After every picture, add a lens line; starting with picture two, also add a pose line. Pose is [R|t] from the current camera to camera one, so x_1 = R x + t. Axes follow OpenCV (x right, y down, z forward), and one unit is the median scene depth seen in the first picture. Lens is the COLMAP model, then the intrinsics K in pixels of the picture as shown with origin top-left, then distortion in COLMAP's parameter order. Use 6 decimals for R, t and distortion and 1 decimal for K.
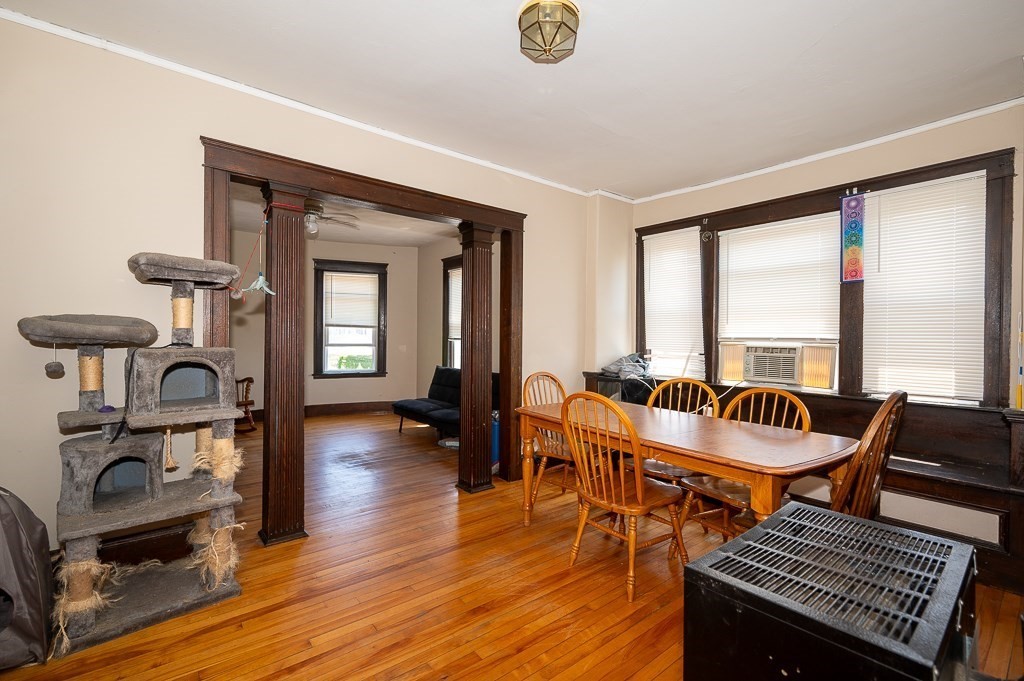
lens RADIAL K [[451.6, 0, 510.4], [0, 451.6, 342.7], [0, 0, 1]] dist [0.003466, -0.000735]
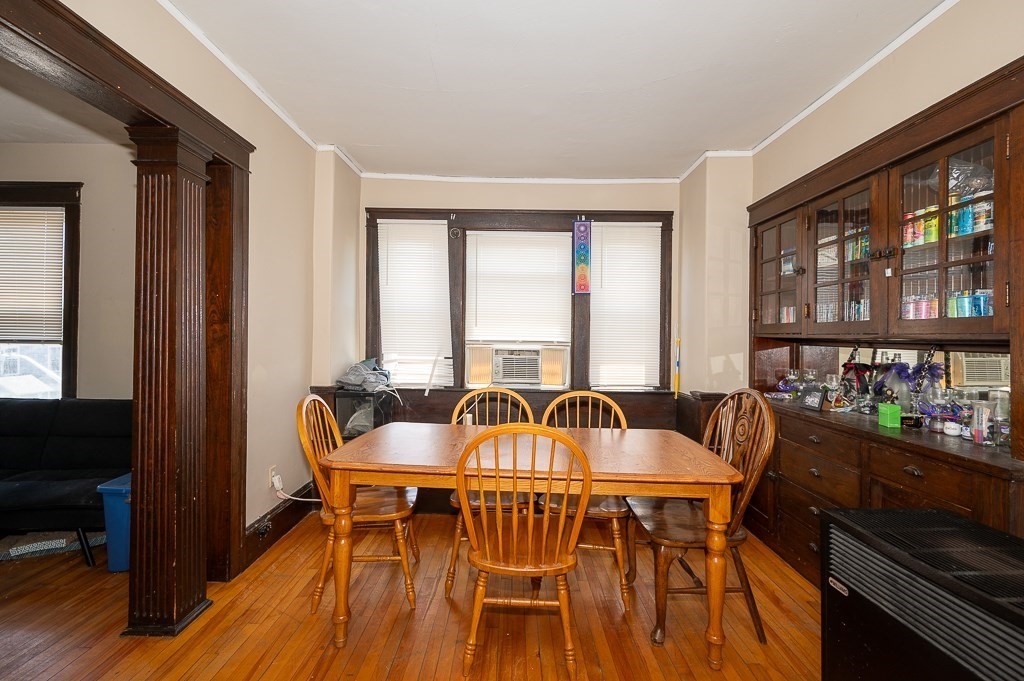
lens RADIAL K [[451.6, 0, 508.5], [0, 451.6, 337.3], [0, 0, 1]] dist [0.003466, -0.000735]
pose [[0.633848, 0.003544, 0.773449, -0.225851], [0.003043, 0.999970, -0.007077, -0.010535], [-0.773451, 0.006839, 0.633819, 0.319841]]
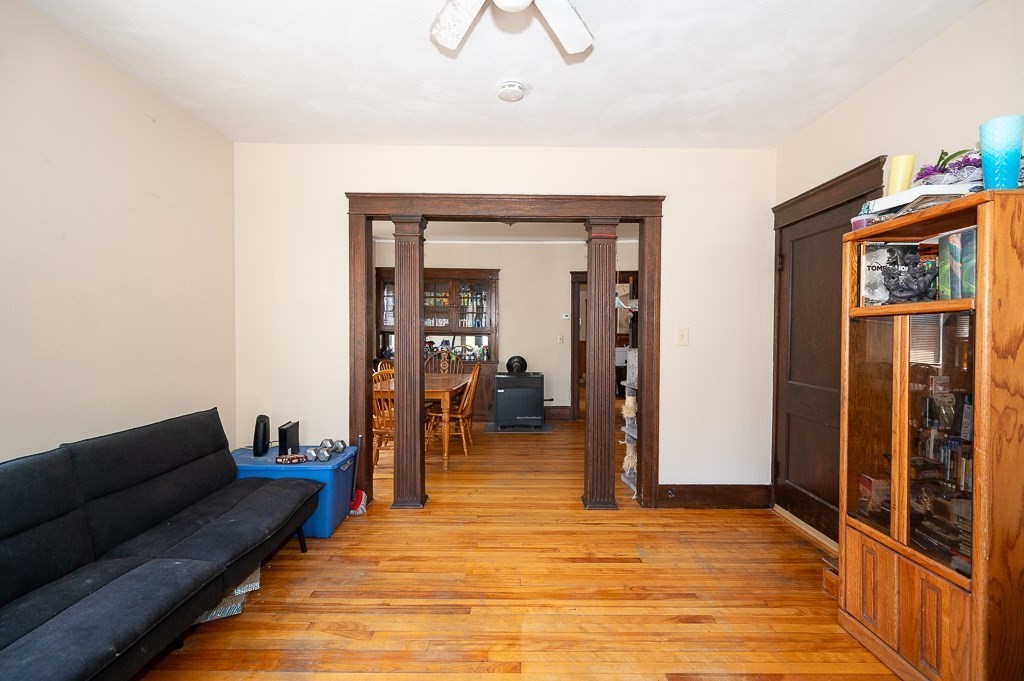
lens RADIAL K [[451.6, 0, 514.5], [0, 451.6, 335.3], [0, 0, 1]] dist [0.003466, -0.000735]
pose [[-0.777292, -0.011892, 0.629028, -0.777707], [0.000228, 0.999816, 0.019184, -0.033578], [-0.629140, 0.015055, -0.777146, 1.487270]]
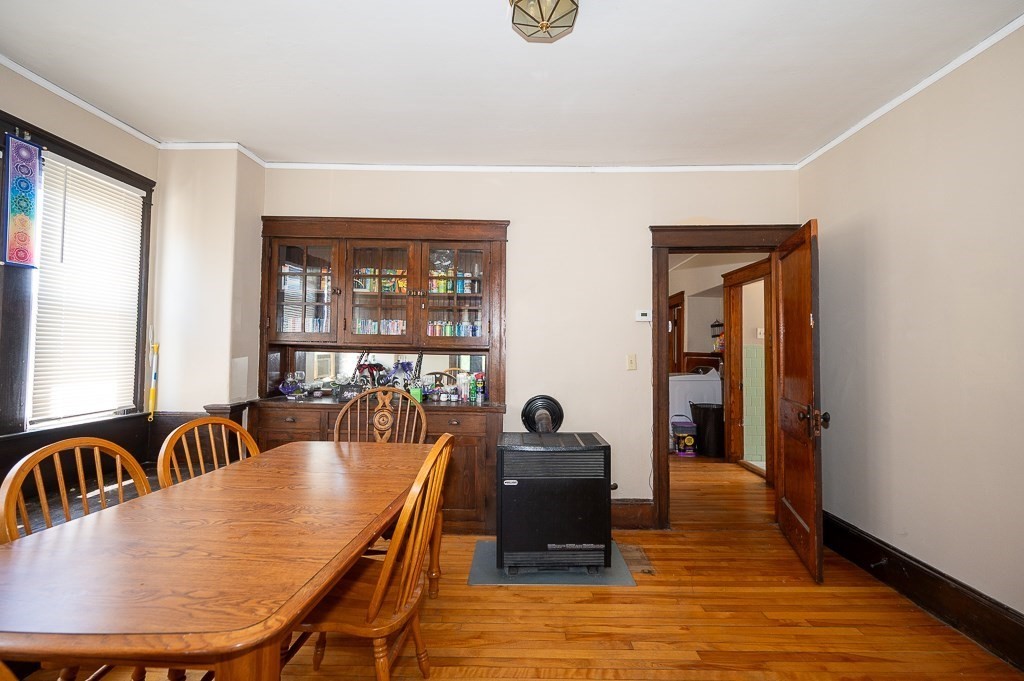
lens RADIAL K [[451.6, 0, 518.8], [0, 451.6, 332.2], [0, 0, 1]] dist [0.003466, -0.000735]
pose [[-0.778669, 0.013937, 0.627280, -0.209159], [-0.007313, 0.999484, -0.031285, -0.014341], [-0.627393, -0.028949, -0.778165, 0.846063]]
